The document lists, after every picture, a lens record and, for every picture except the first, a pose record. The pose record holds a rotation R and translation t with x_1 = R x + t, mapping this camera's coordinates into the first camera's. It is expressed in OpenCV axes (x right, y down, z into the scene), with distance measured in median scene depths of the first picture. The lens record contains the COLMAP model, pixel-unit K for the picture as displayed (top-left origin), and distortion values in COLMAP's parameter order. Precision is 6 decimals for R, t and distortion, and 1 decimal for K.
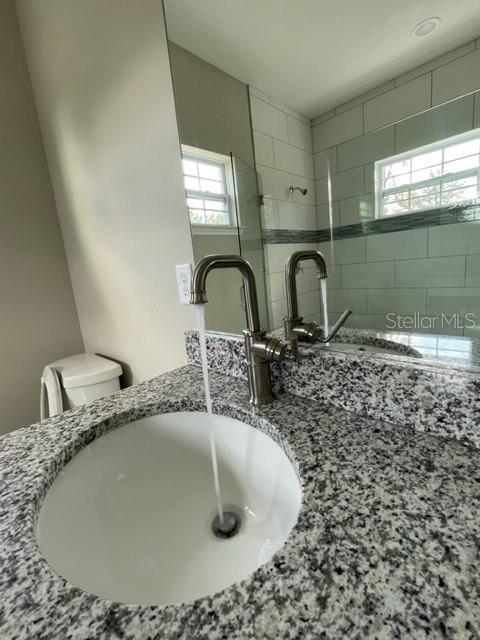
lens RADIAL K [[258.8, 0, 236.5], [0, 258.8, 318.1], [0, 0, 1]] dist [-0.001229, -0.000662]
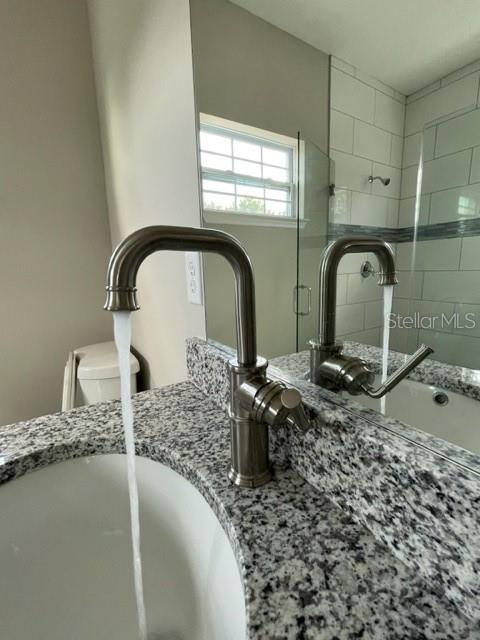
lens RADIAL K [[258.8, 0, 243.6], [0, 258.8, 318.3], [0, 0, 1]] dist [-0.001229, -0.000662]
pose [[0.972298, 0.113042, -0.204593, 0.147884], [-0.110657, 0.993590, 0.023096, -0.055919], [0.205892, 0.000184, 0.978575, 0.354169]]
